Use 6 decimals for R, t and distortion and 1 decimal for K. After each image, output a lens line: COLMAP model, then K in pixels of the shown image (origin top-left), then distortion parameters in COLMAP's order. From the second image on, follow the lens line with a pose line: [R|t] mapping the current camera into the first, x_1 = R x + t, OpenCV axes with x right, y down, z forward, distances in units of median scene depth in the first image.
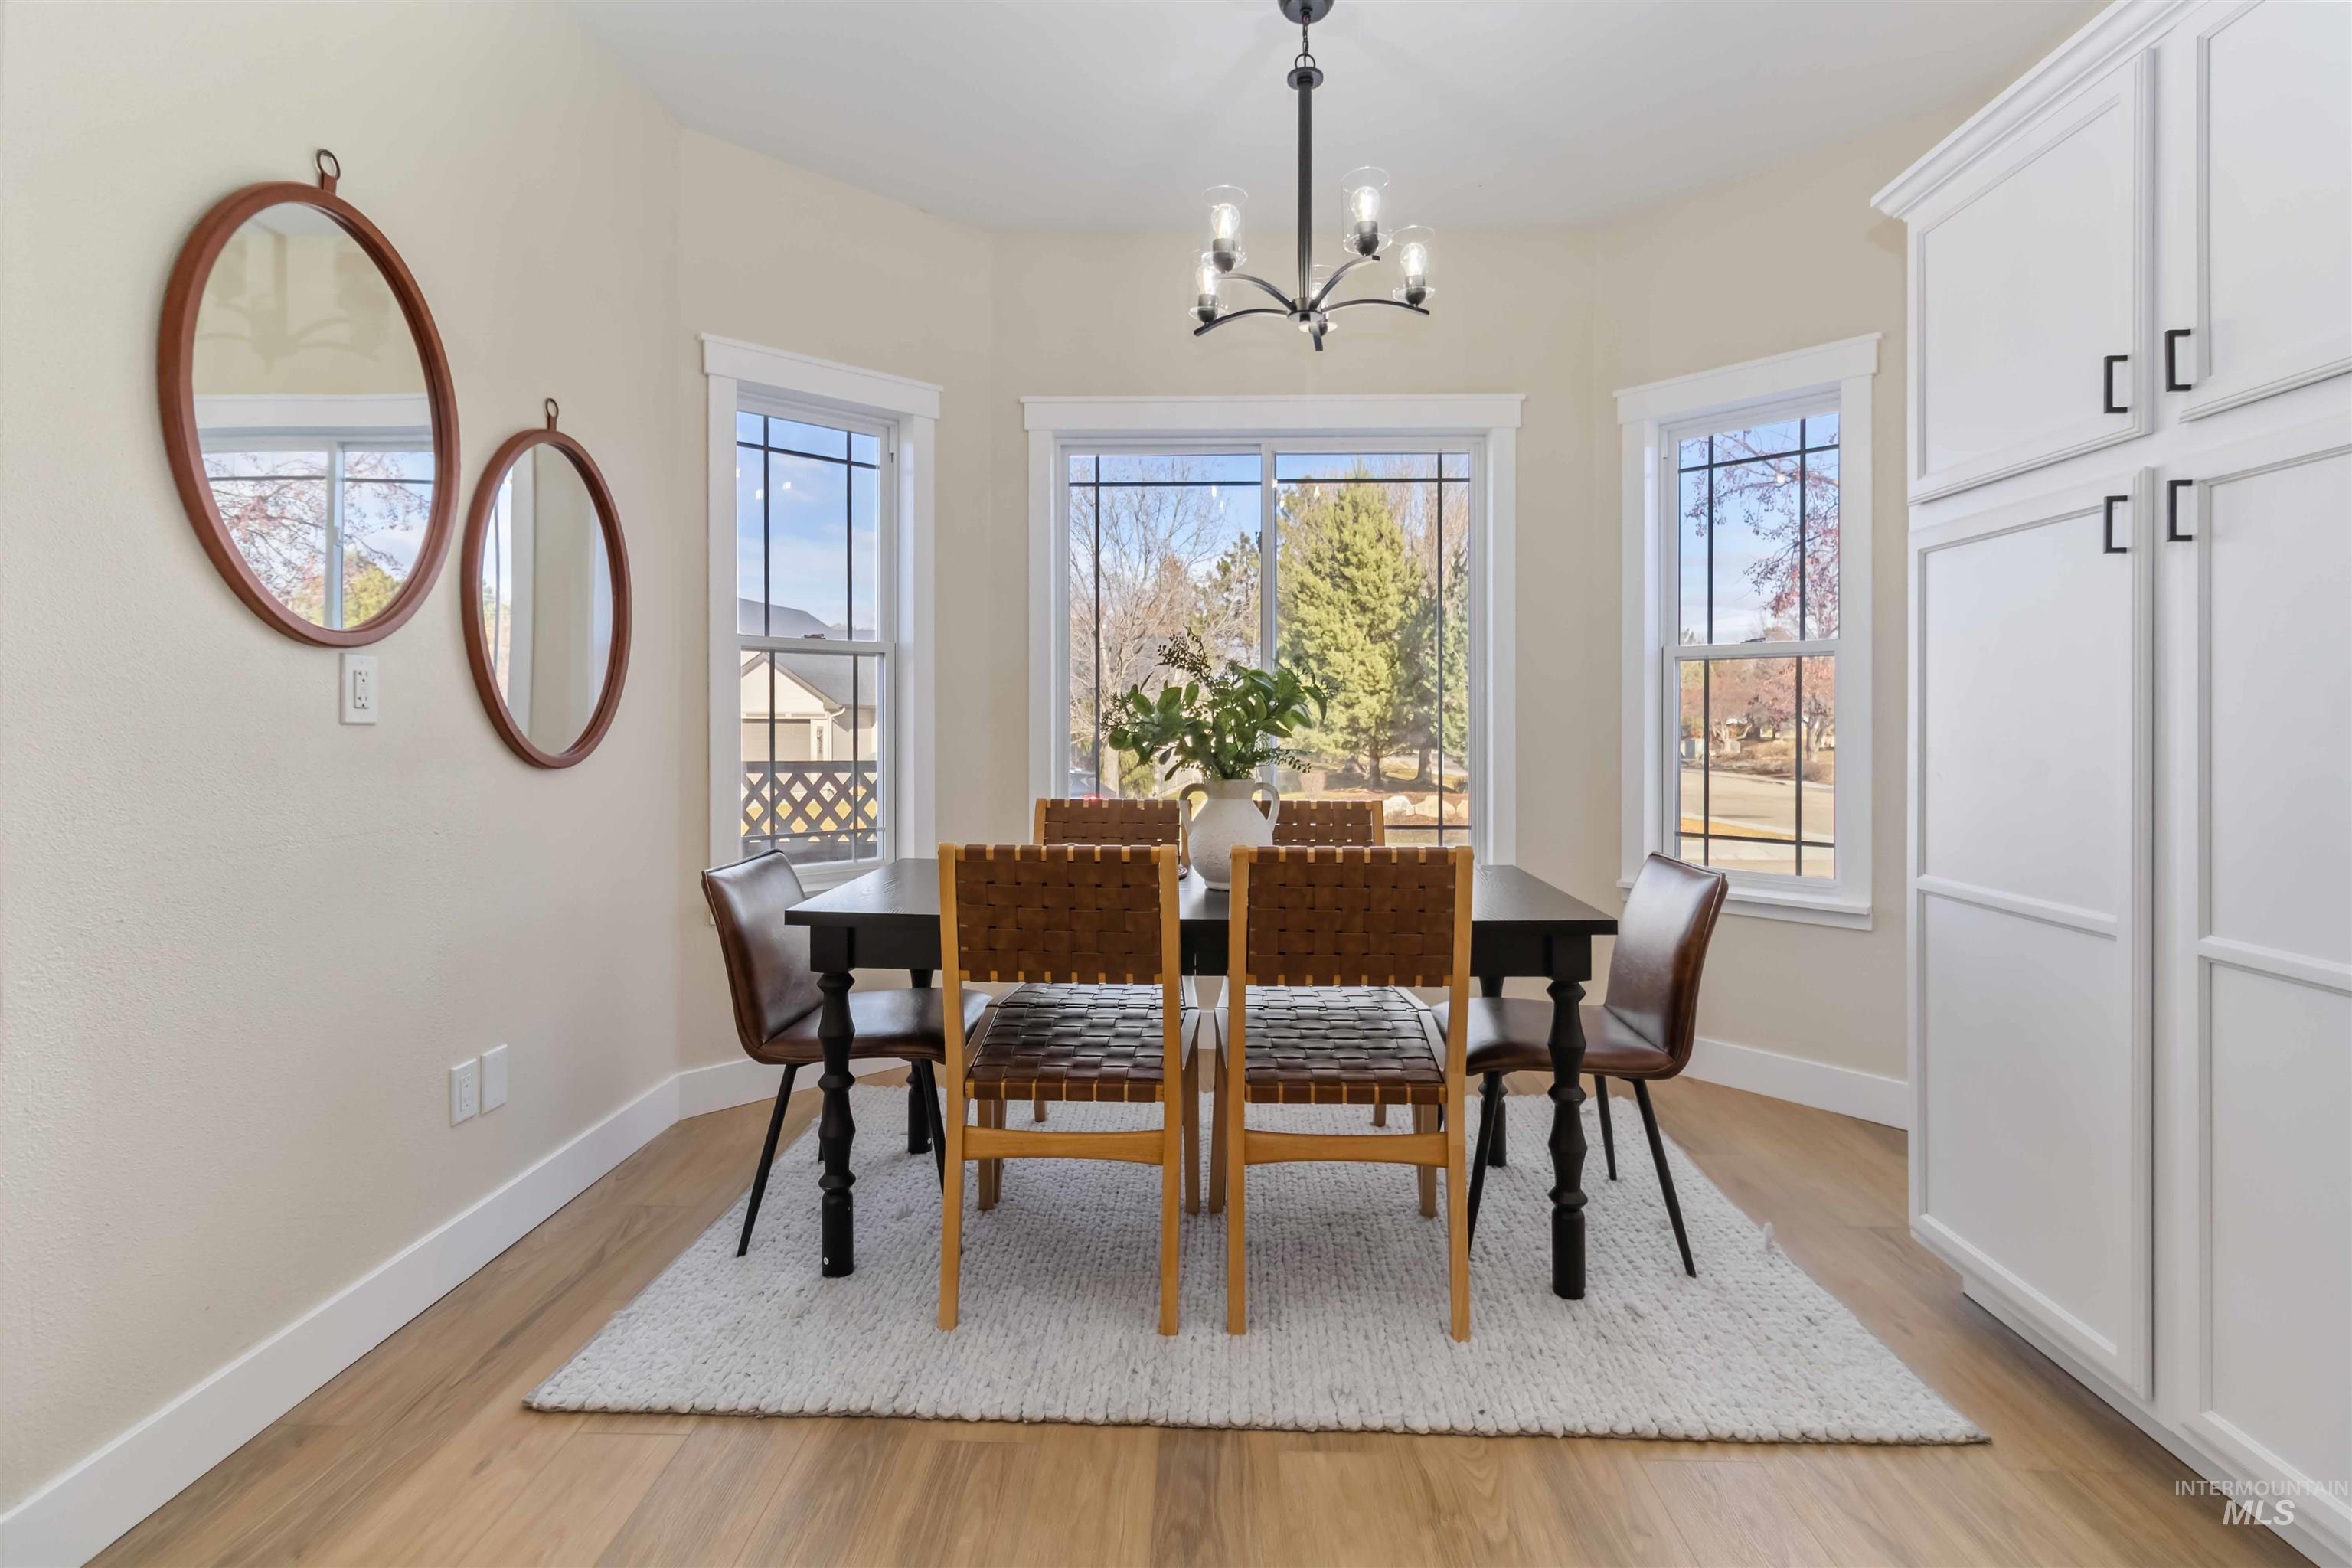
lens RADIAL K [[1137.2, 0, 1169.9], [0, 1137.2, 735.9], [0, 0, 1]] dist [0.003275, 0.000321]
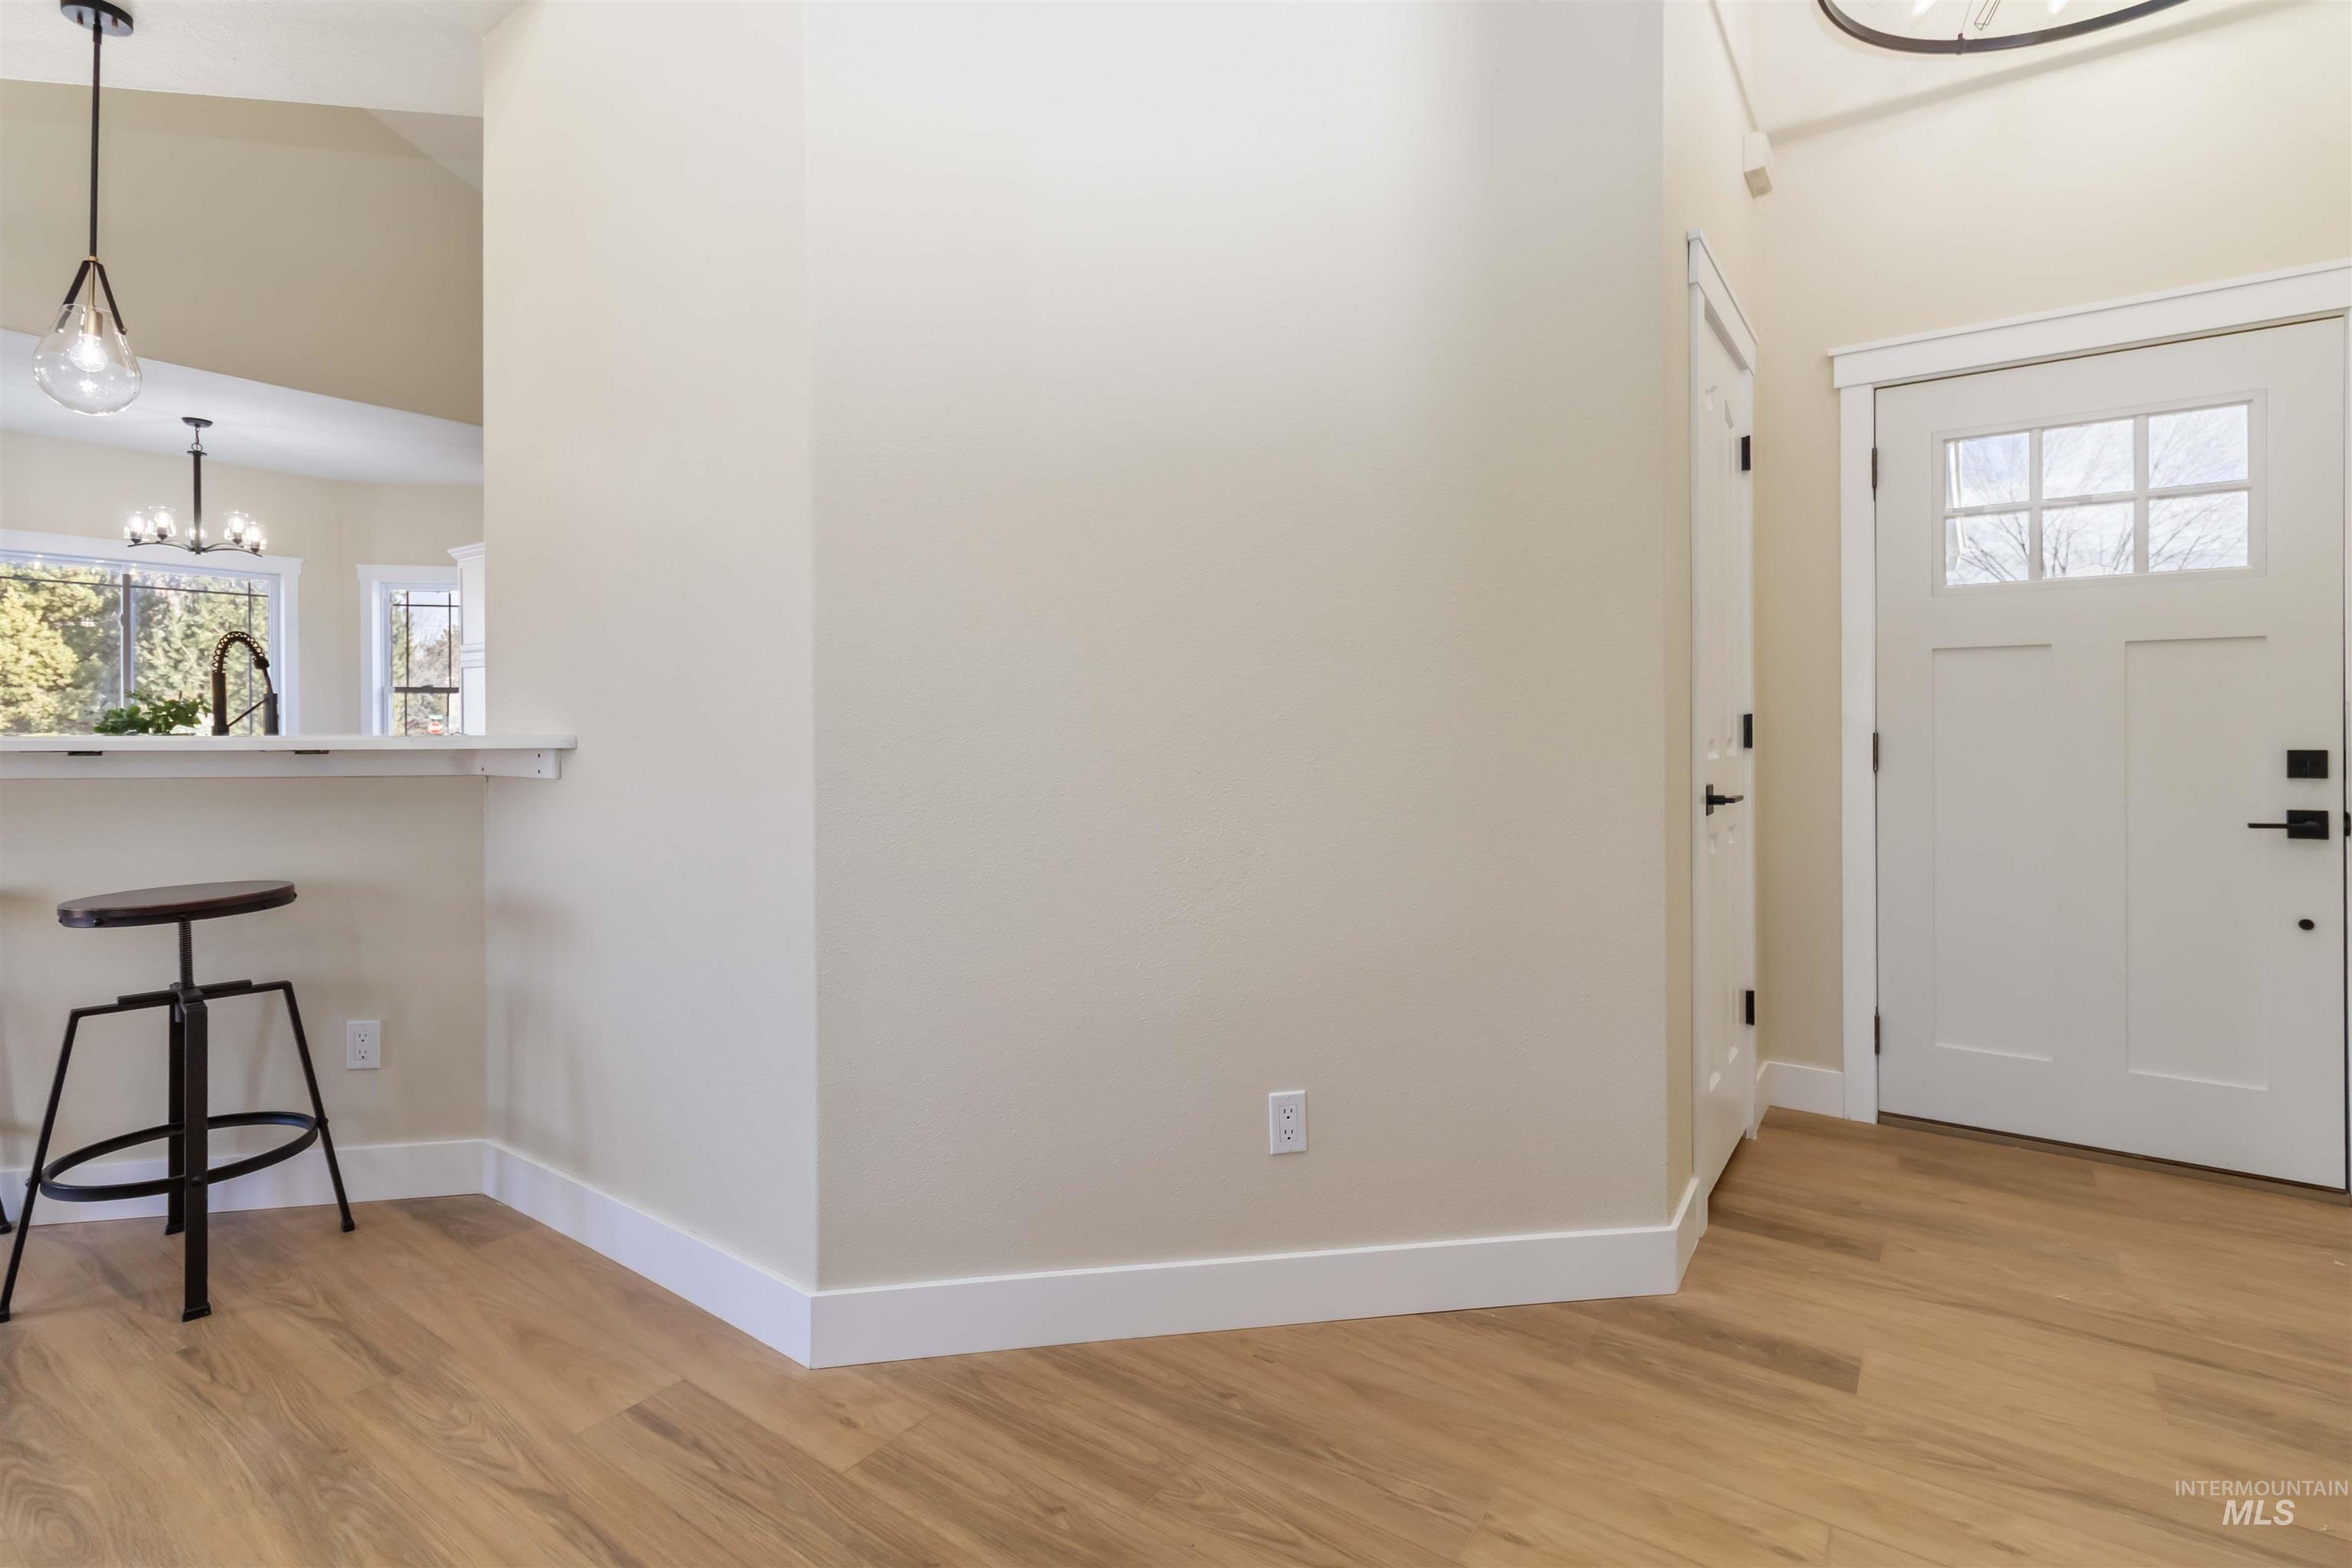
lens RADIAL K [[1092.4, 0, 1182.6], [0, 1092.4, 718.6], [0, 0, 1]] dist [0.000496, -0.000114]
pose [[0.541705, 0.003262, 0.840562, -0.049014], [0.010769, 0.999883, -0.010820, 0.001942], [-0.840500, 0.014913, 0.541607, -0.140579]]
